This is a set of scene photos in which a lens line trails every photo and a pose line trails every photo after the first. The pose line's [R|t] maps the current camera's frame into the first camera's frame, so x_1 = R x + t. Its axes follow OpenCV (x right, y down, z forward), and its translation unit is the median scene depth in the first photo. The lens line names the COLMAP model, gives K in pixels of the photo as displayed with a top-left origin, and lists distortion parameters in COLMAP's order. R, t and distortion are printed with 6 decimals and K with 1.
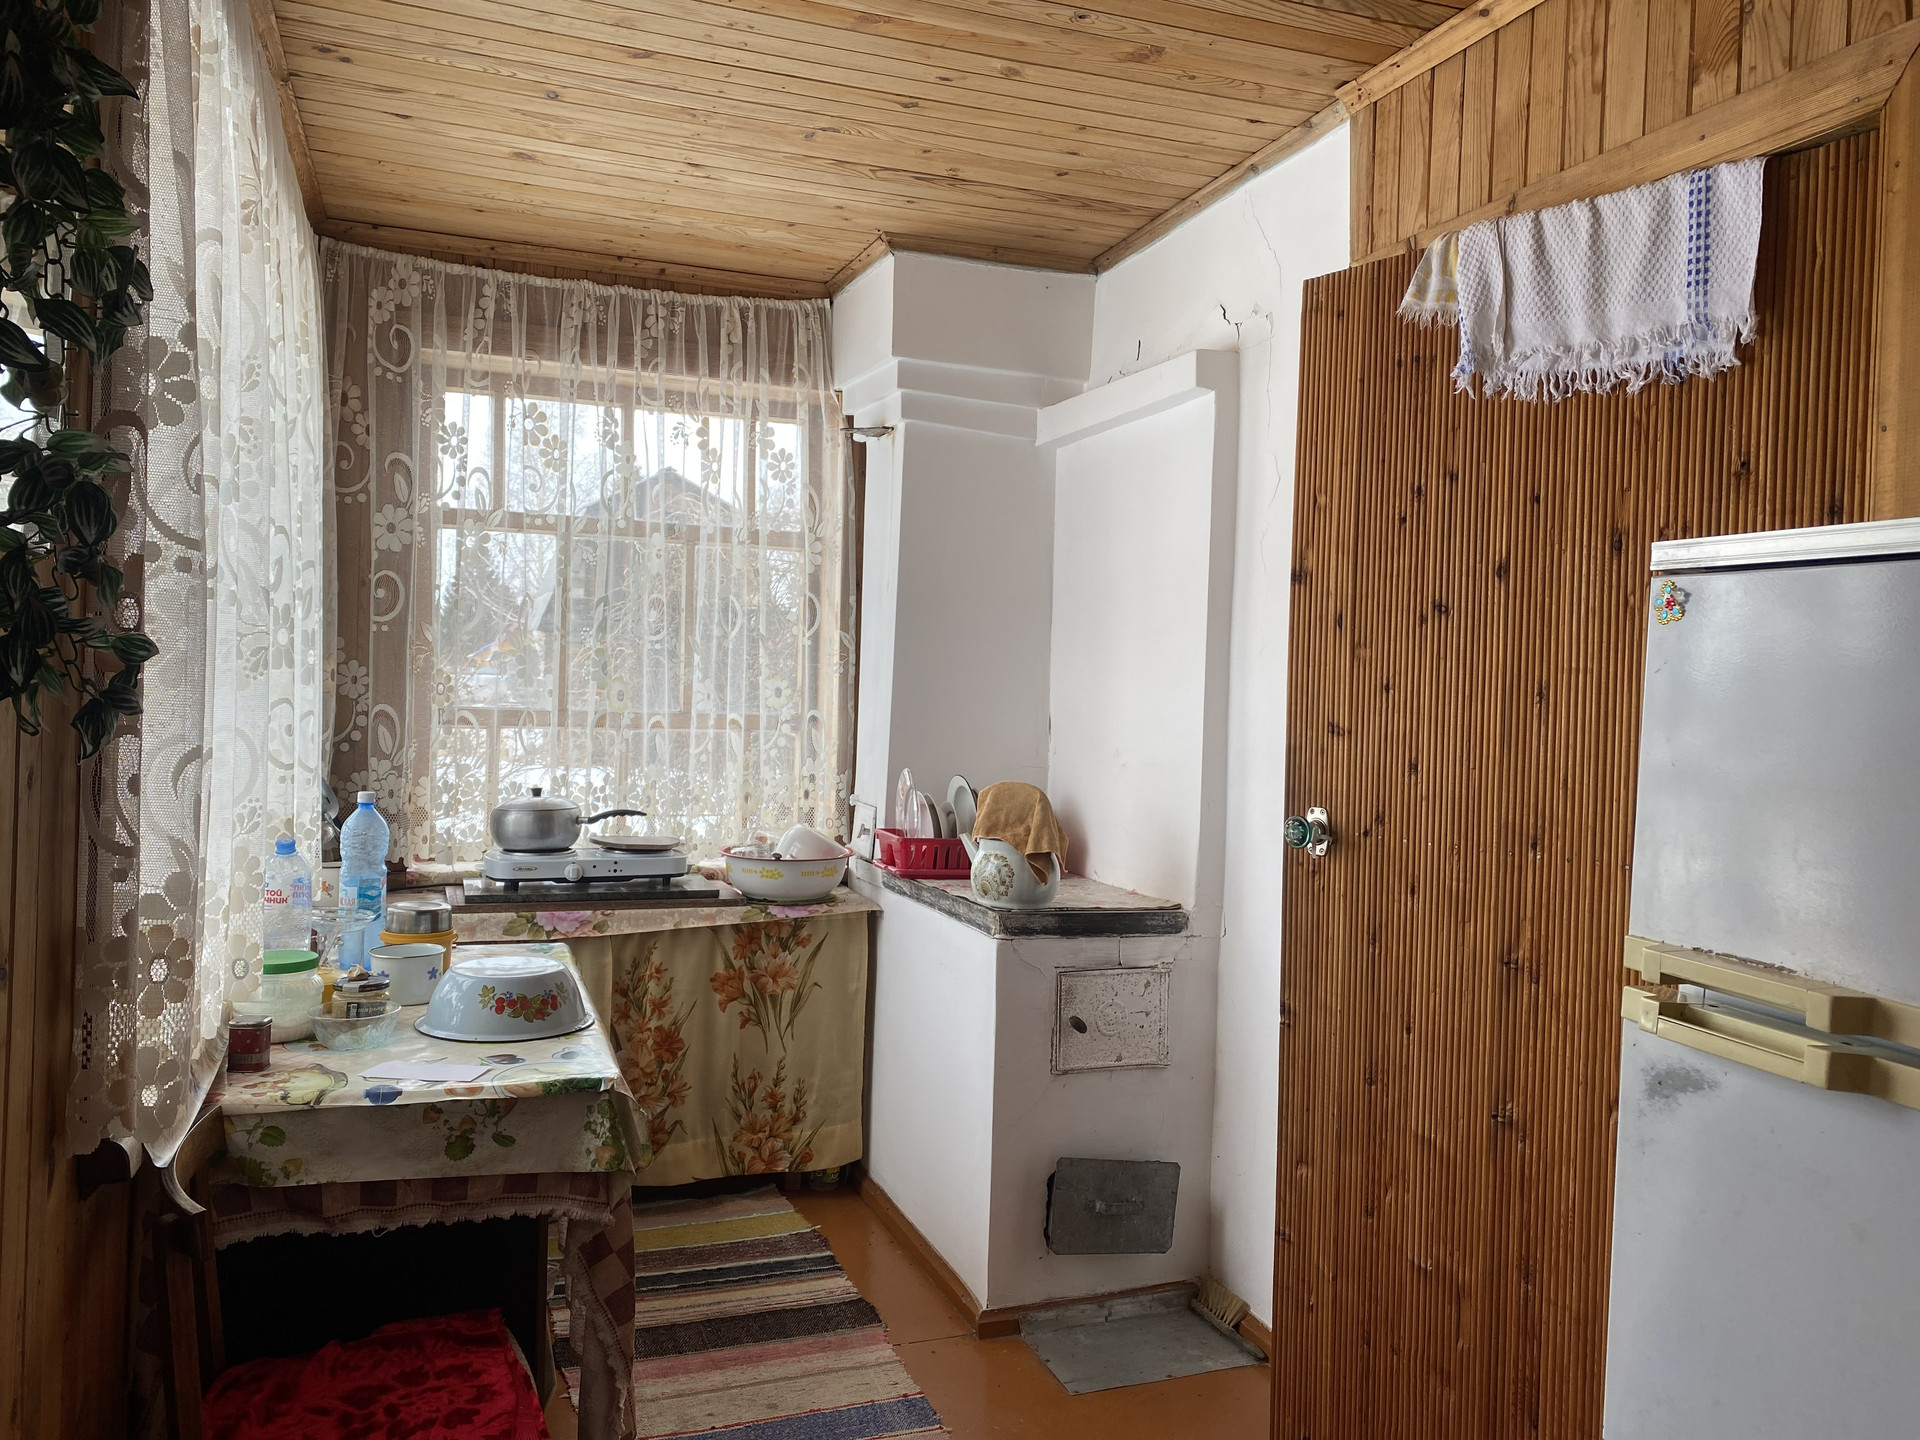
lens RADIAL K [[1403.3, 0, 959.9], [0, 1403.3, 703.1], [0, 0, 1]] dist [0.022254, -0.062616]
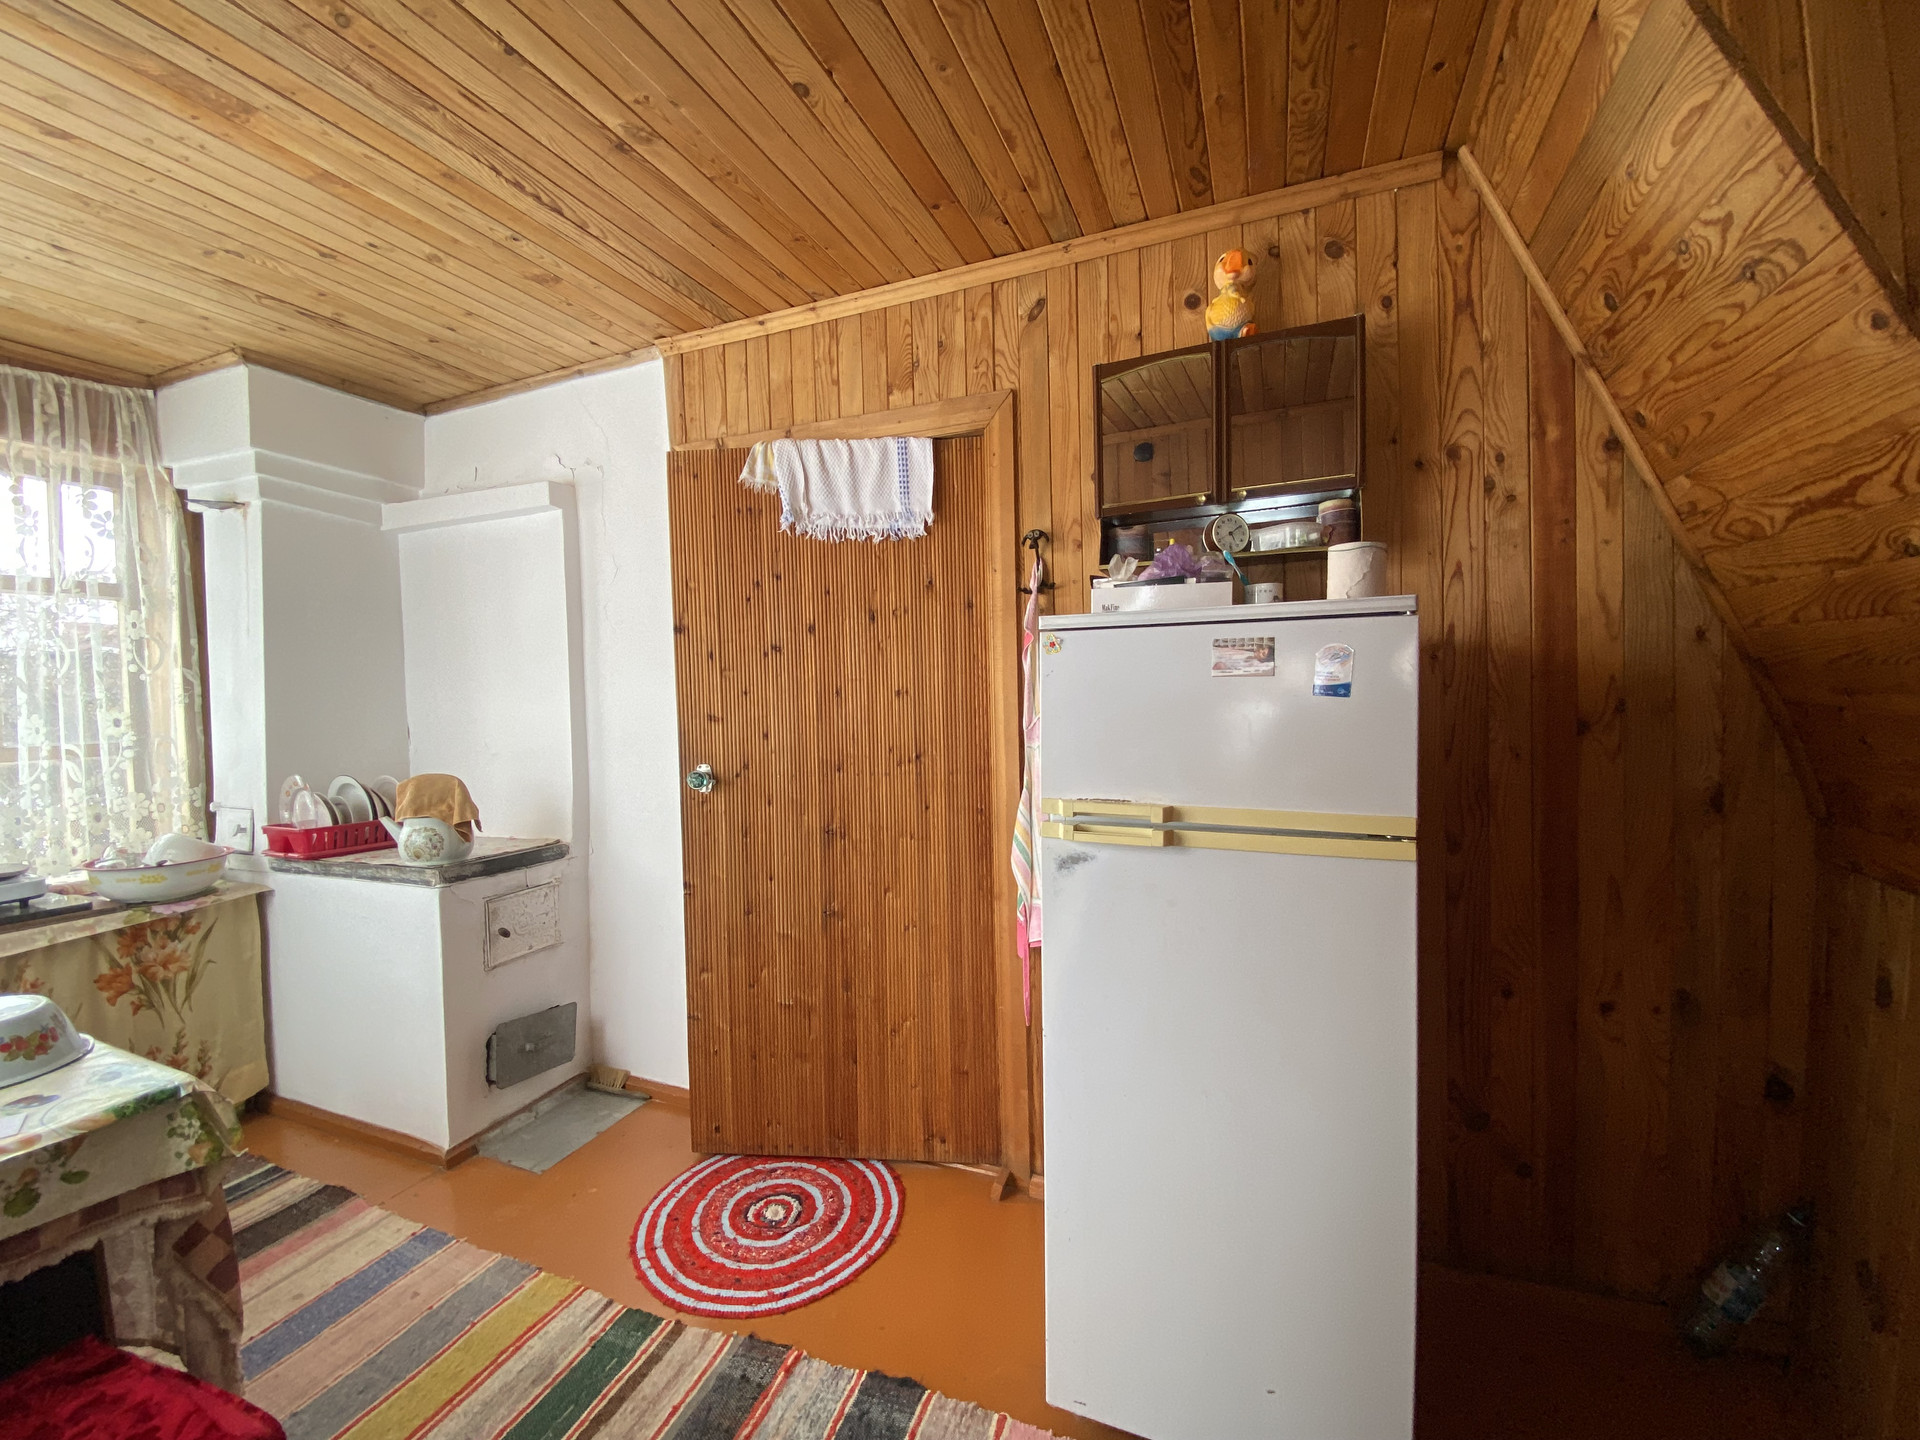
lens RADIAL K [[750.1, 0, 960.0], [0, 750.1, 720.0], [0, 0, 1]] dist [-0.000588, -0.016522]
pose [[0.660022, -0.067743, 0.748186, -0.170114], [0.049035, 0.997687, 0.047077, -0.006429], [-0.749644, 0.005616, 0.661817, 0.123594]]
